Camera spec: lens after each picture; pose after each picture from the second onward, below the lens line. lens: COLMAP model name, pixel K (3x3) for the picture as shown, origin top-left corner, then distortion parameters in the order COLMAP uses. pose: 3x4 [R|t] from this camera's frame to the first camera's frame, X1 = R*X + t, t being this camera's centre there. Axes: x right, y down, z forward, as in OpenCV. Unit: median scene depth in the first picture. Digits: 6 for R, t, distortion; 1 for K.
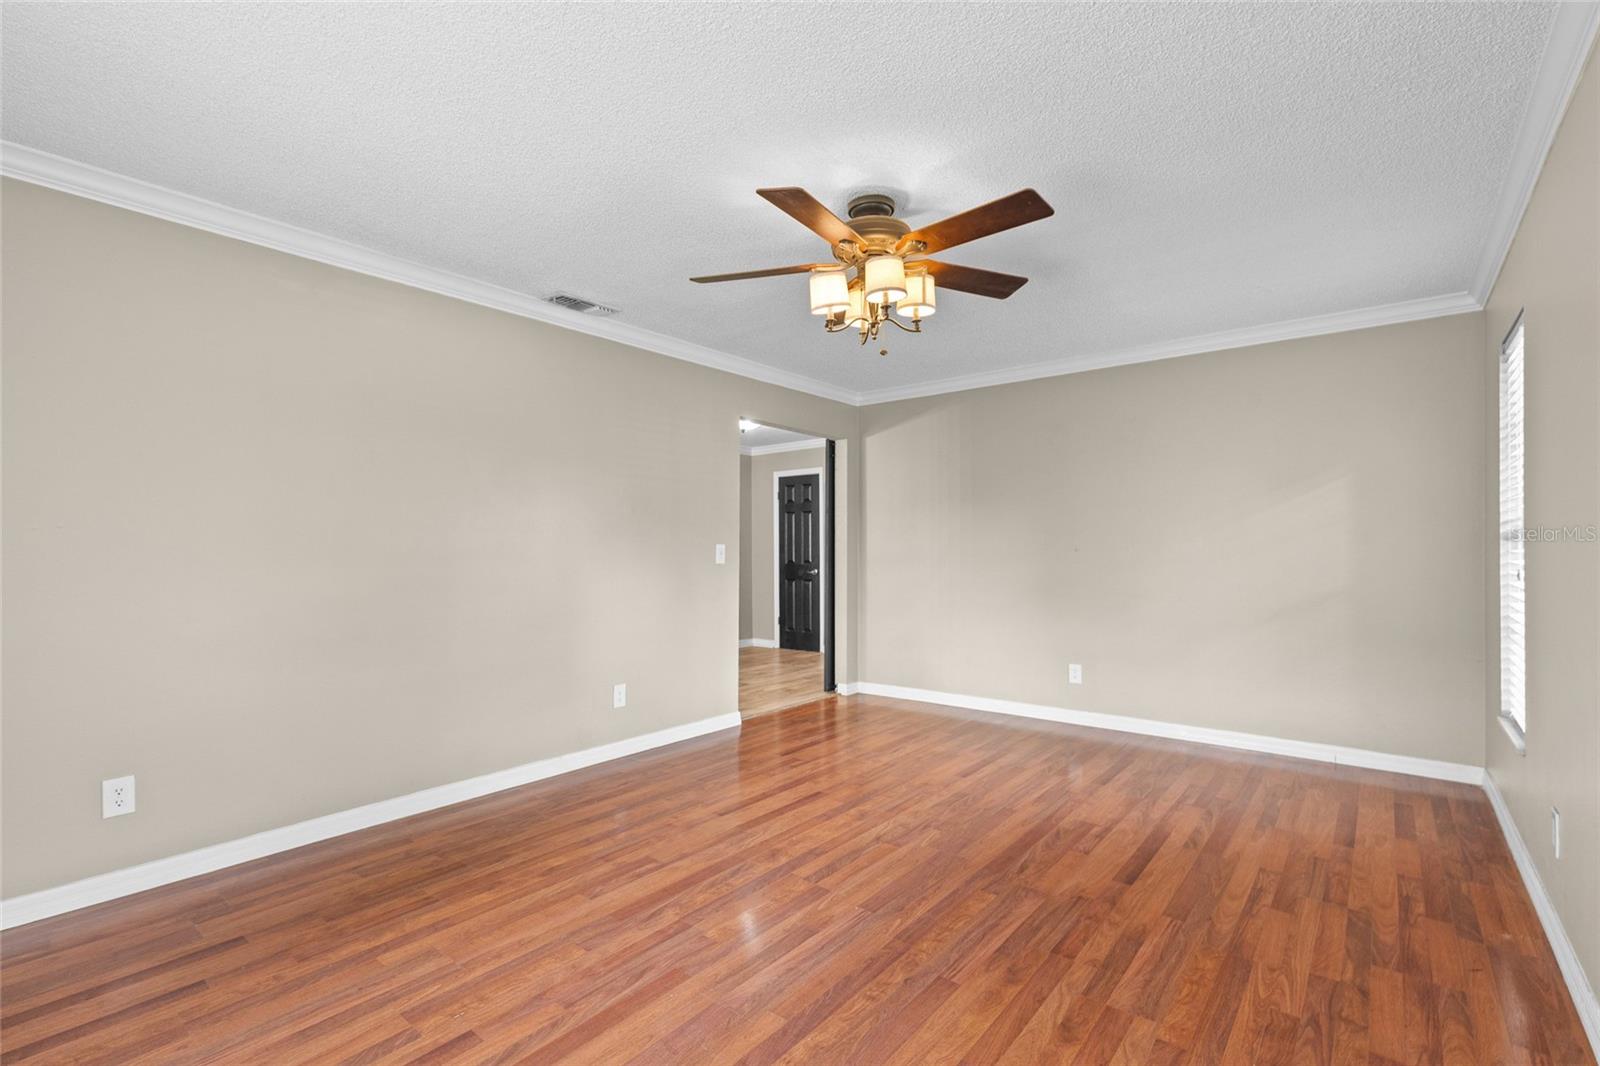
lens RADIAL K [[729.9, 0, 806.8], [0, 729.9, 531.2], [0, 0, 1]] dist [0.012617, -0.002512]
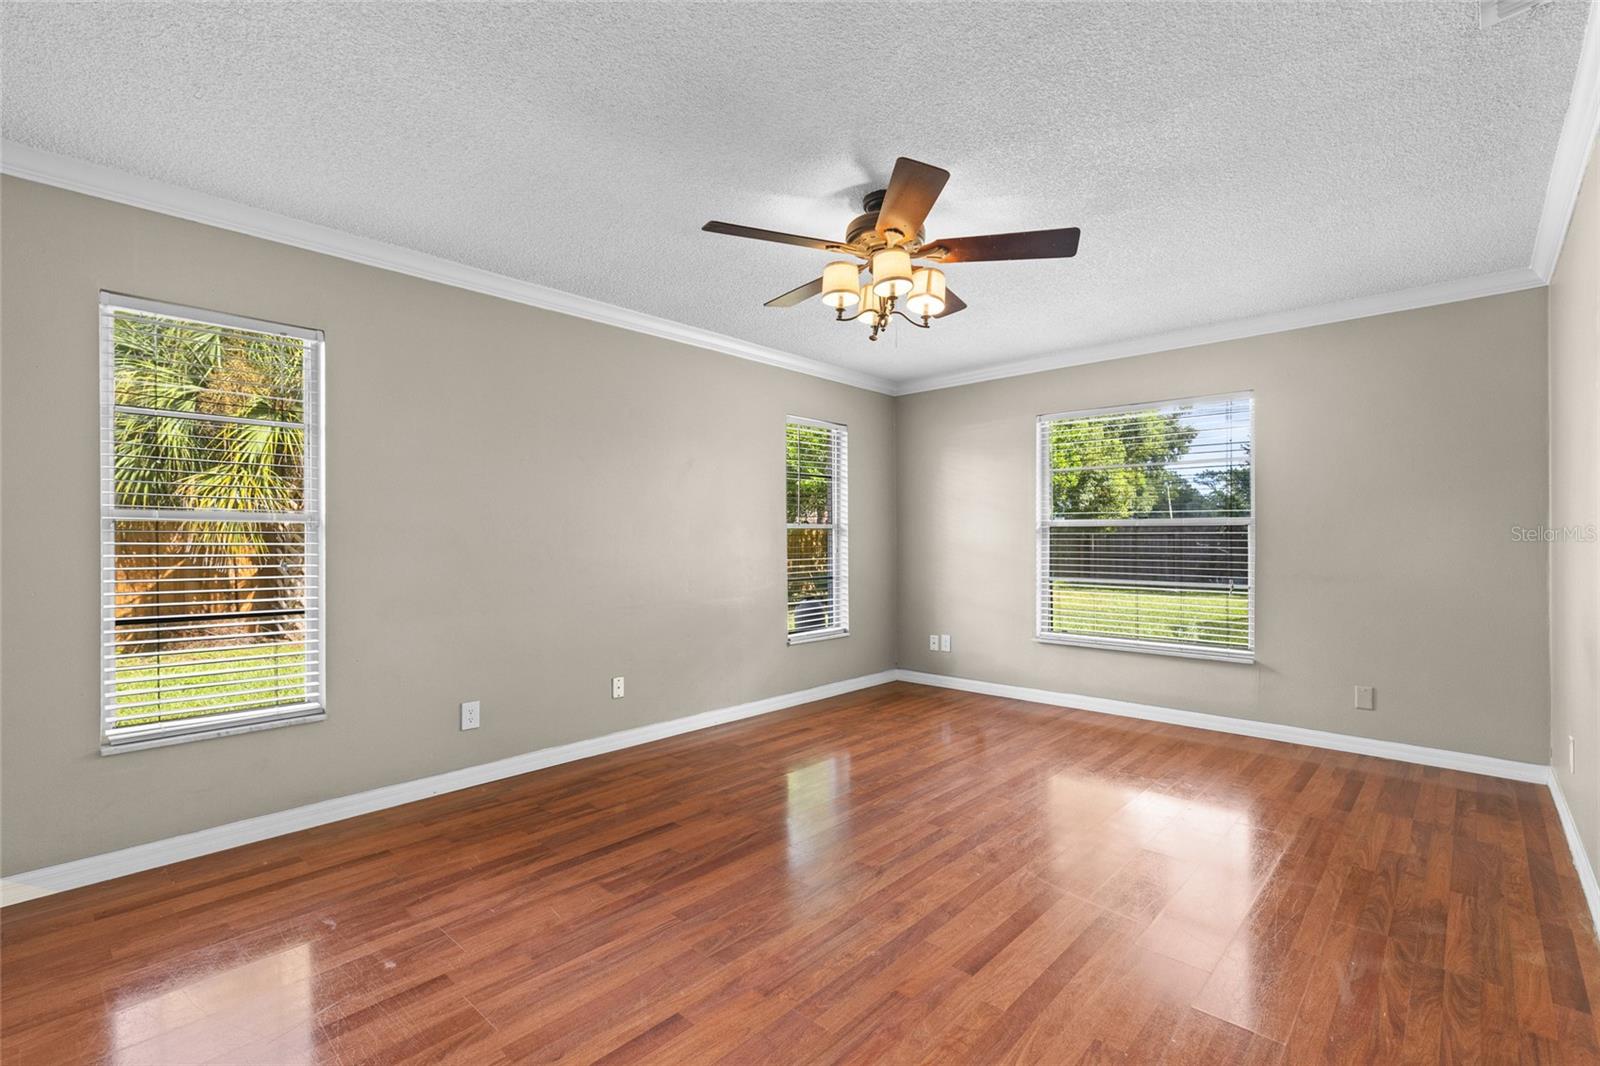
lens RADIAL K [[729.9, 0, 808.3], [0, 729.9, 537.7], [0, 0, 1]] dist [0.012617, -0.002512]
pose [[-0.997840, 0.007671, 0.065243, 0.110652], [0.005512, 0.999433, -0.033208, 0.049104], [-0.065460, -0.032777, -0.997317, 1.698119]]
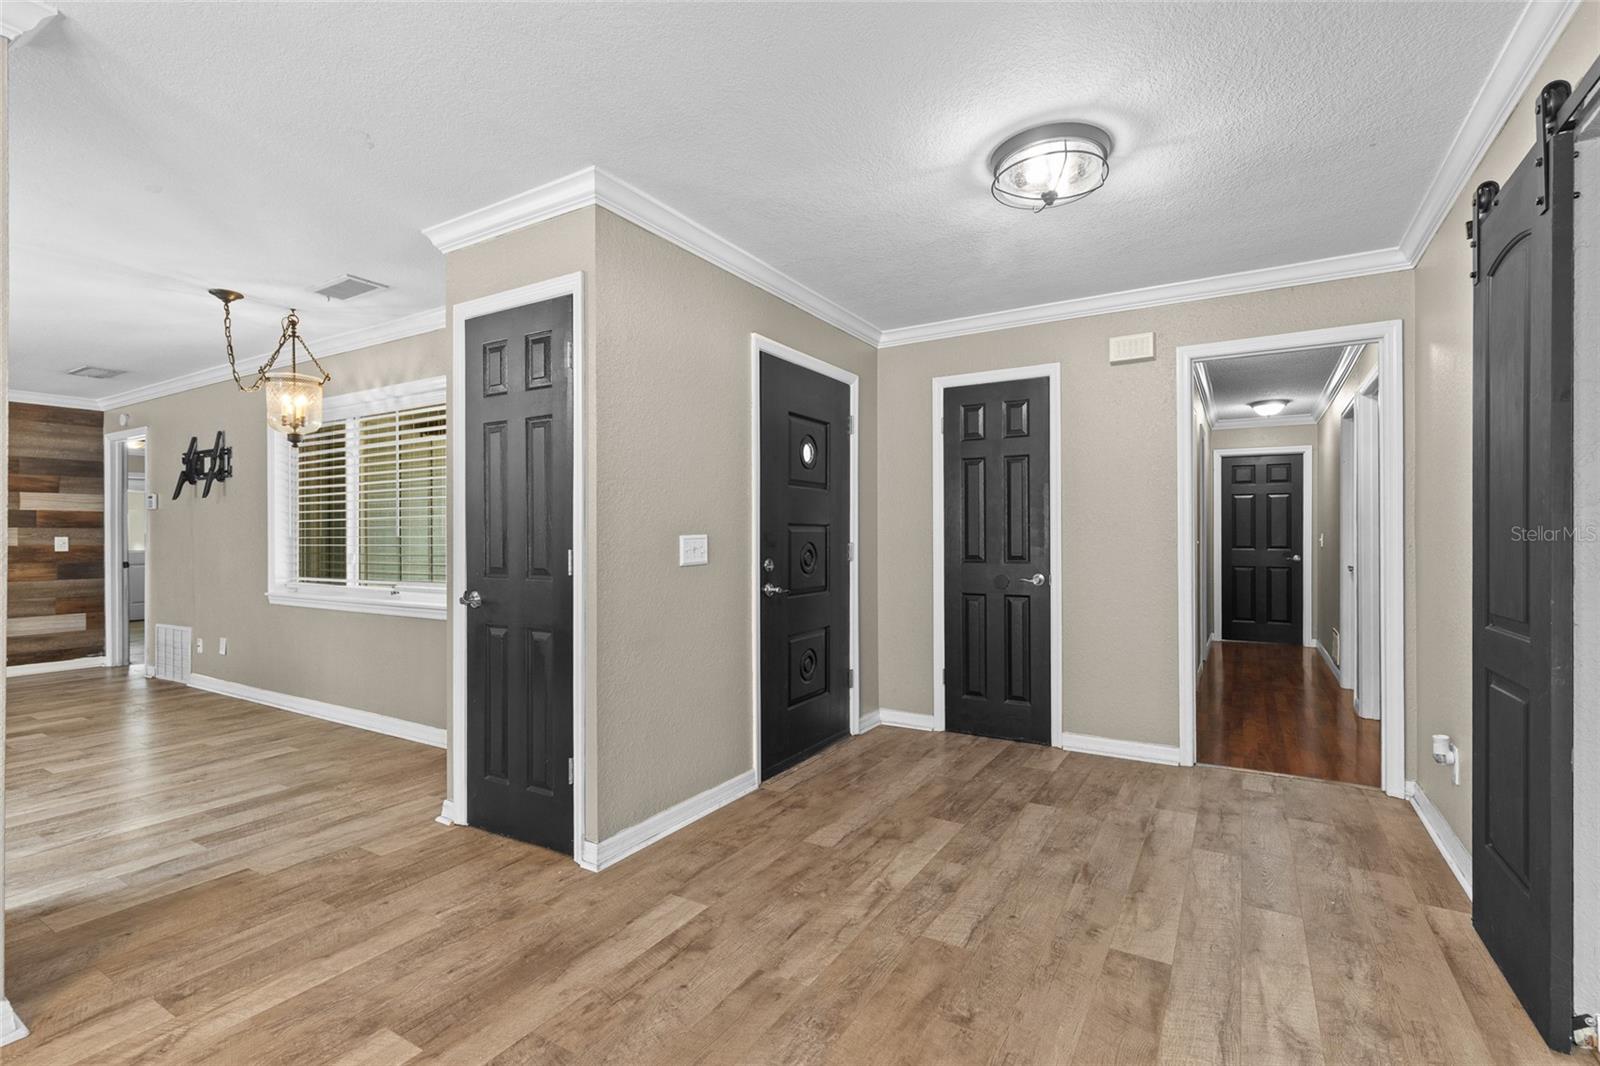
lens RADIAL K [[729.9, 0, 811.5], [0, 729.9, 533.5], [0, 0, 1]] dist [0.012617, -0.002512]
pose [[0.990286, 0.000650, 0.139041, -0.532315], [-0.004152, 0.999681, 0.024903, 0.034290], [-0.138980, -0.025238, 0.989974, 1.404319]]
